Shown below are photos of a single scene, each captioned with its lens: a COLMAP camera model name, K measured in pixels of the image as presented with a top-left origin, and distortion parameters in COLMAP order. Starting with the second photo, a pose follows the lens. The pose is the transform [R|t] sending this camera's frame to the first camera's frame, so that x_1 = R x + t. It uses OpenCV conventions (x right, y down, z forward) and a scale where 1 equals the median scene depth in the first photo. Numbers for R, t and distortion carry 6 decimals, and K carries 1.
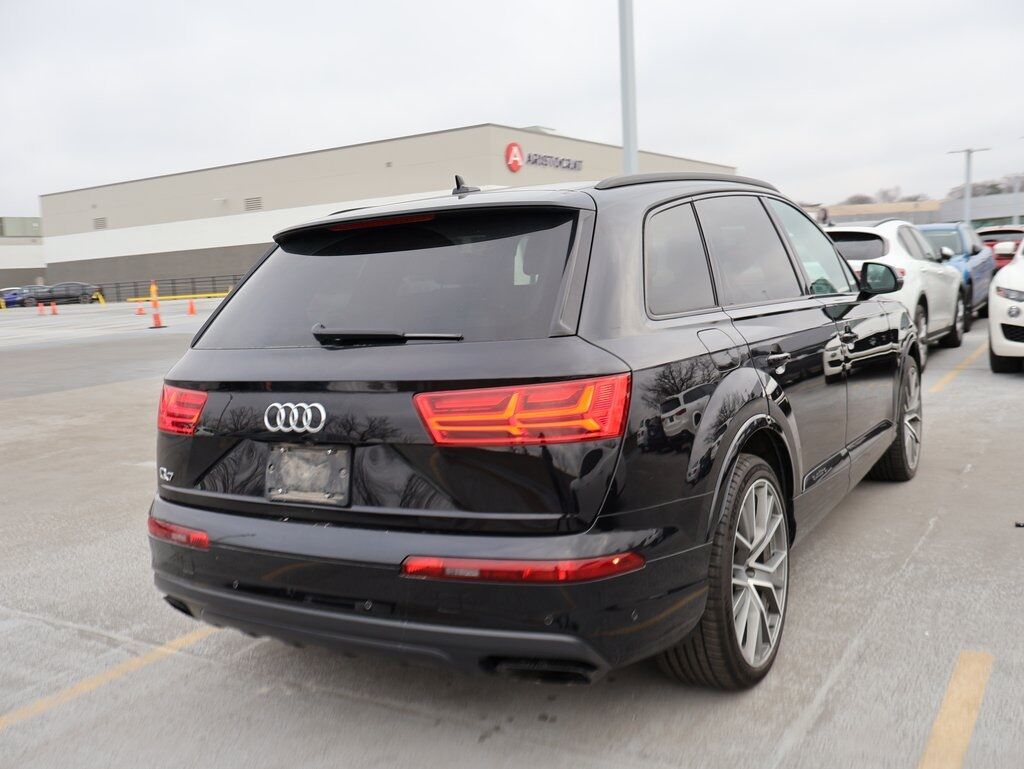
lens RADIAL K [[941.0, 0, 512.0], [0, 941.0, 384.5], [0, 0, 1]] dist [-0.006504, 0.004649]
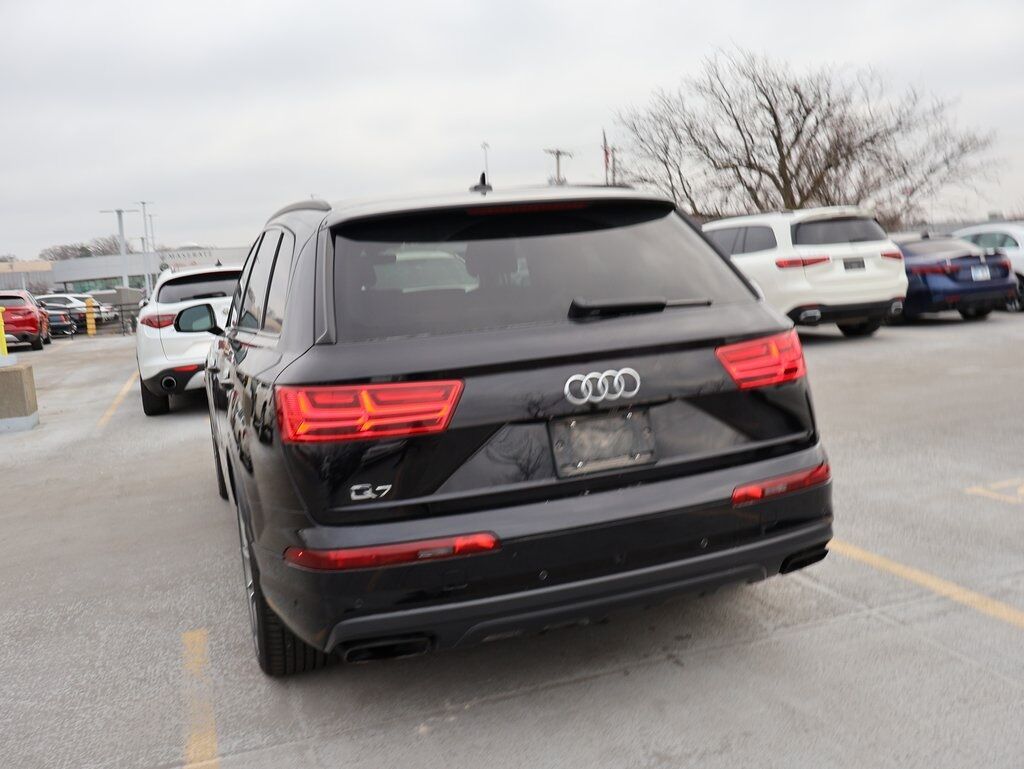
lens RADIAL K [[902.7, 0, 554.7], [0, 902.7, 344.8], [0, 0, 1]] dist [0.029880, 0.007120]
pose [[0.664928, -0.064306, 0.744134, -0.887236], [0.130184, 0.991015, -0.030686, 0.011698], [-0.735474, 0.117279, 0.667326, 0.334355]]
